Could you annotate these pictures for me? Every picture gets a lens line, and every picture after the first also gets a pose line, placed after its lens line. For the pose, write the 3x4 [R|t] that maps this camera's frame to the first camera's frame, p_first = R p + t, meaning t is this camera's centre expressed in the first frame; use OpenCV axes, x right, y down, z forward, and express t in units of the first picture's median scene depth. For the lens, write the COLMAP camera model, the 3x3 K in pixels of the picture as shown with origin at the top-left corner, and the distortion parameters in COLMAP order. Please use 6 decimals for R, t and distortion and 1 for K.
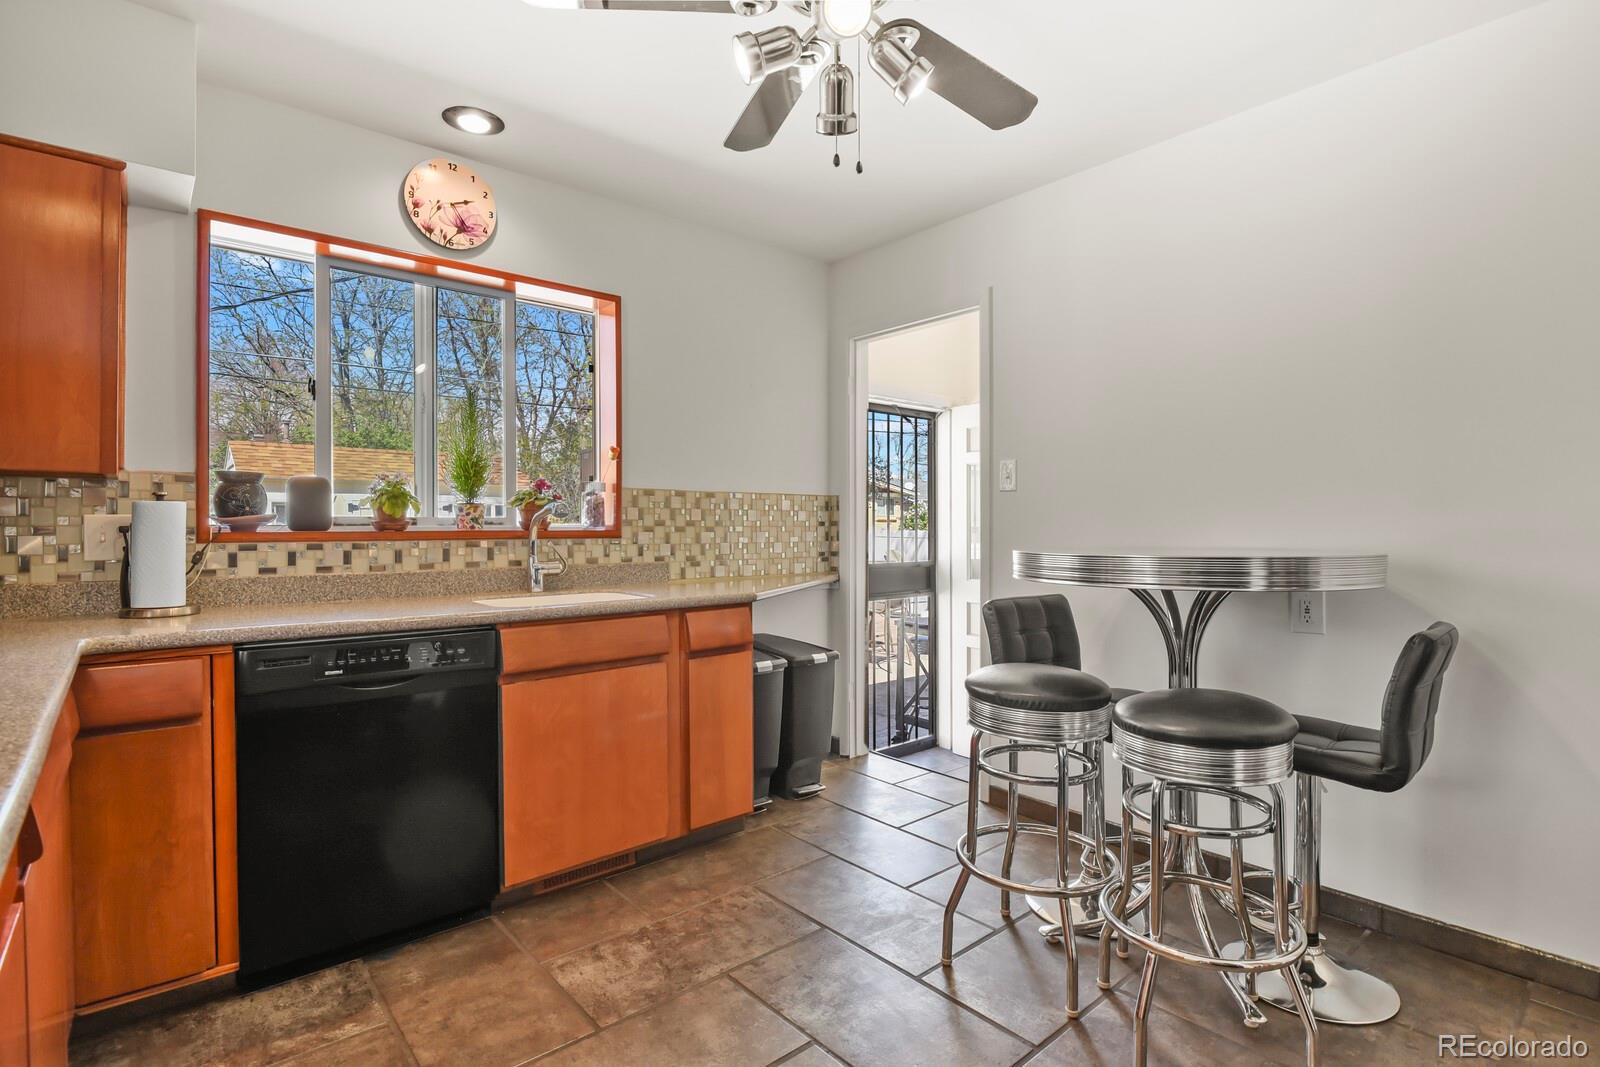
lens RADIAL K [[815.9, 0, 797.6], [0, 815.9, 515.4], [0, 0, 1]] dist [-0.001888, -0.001367]
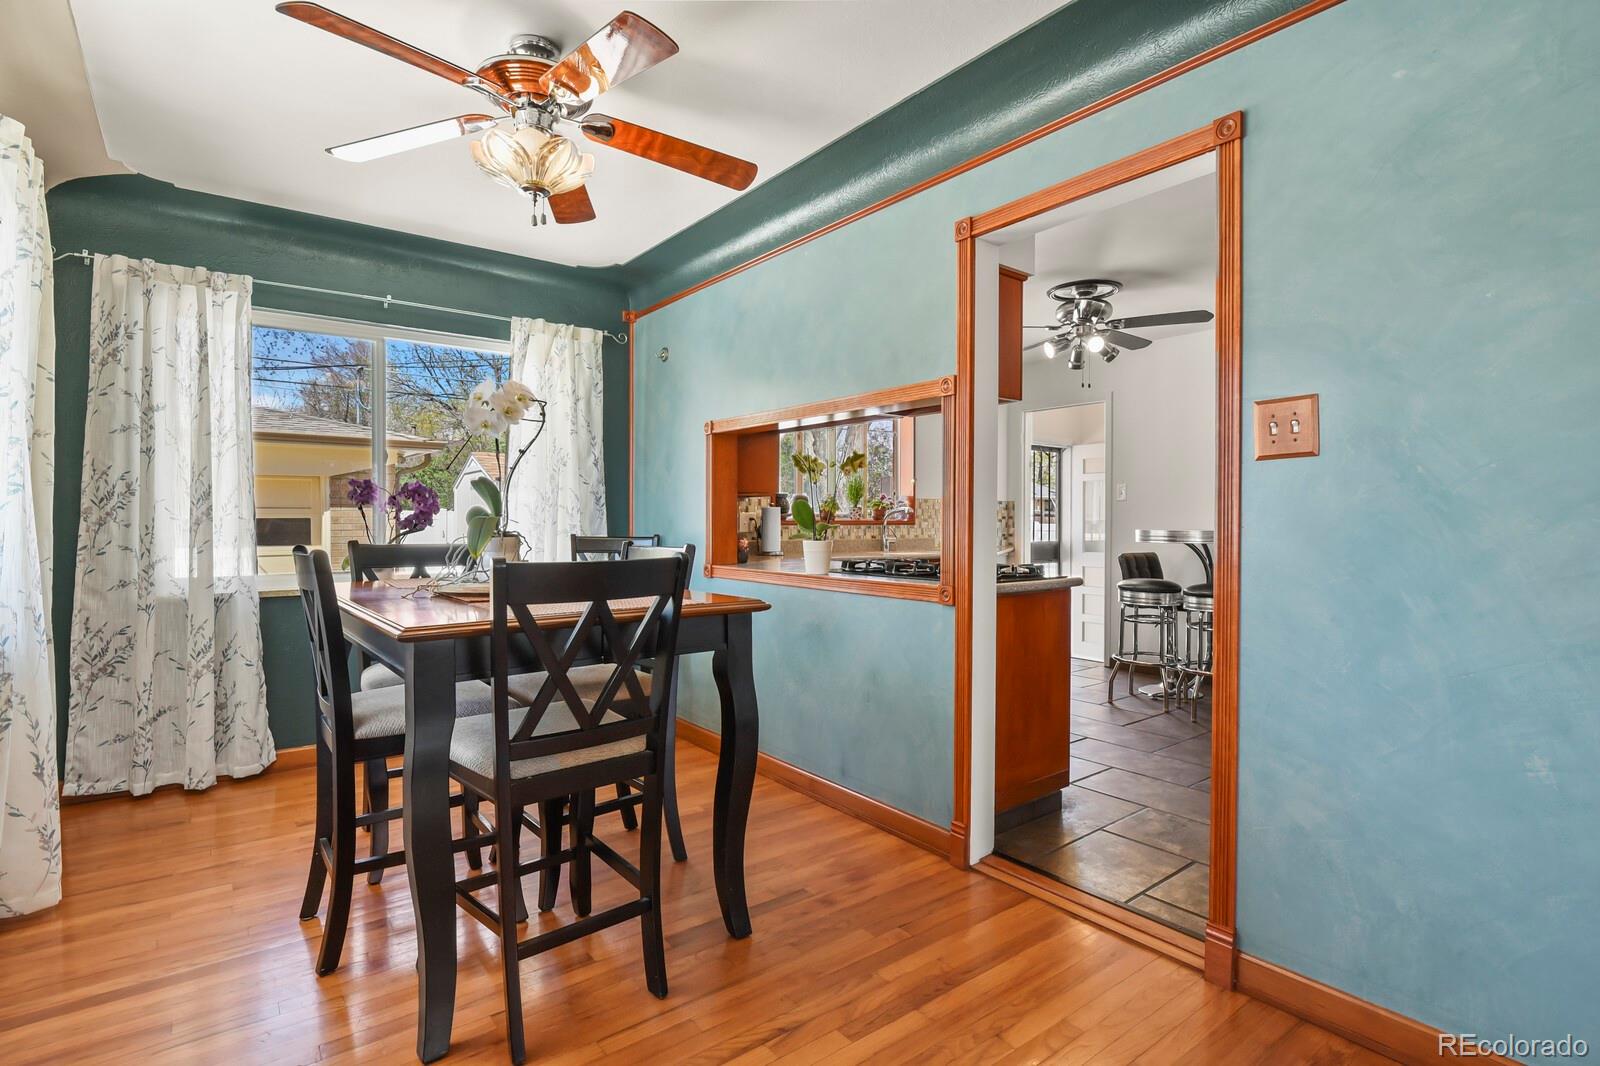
lens RADIAL K [[815.9, 0, 797.6], [0, 815.9, 514.9], [0, 0, 1]] dist [-0.001888, -0.001367]
pose [[0.998575, 0.002222, -0.053322, -0.430712], [-0.001887, 0.999978, 0.006334, -0.007977], [0.053335, -0.006224, 0.998557, -1.018284]]
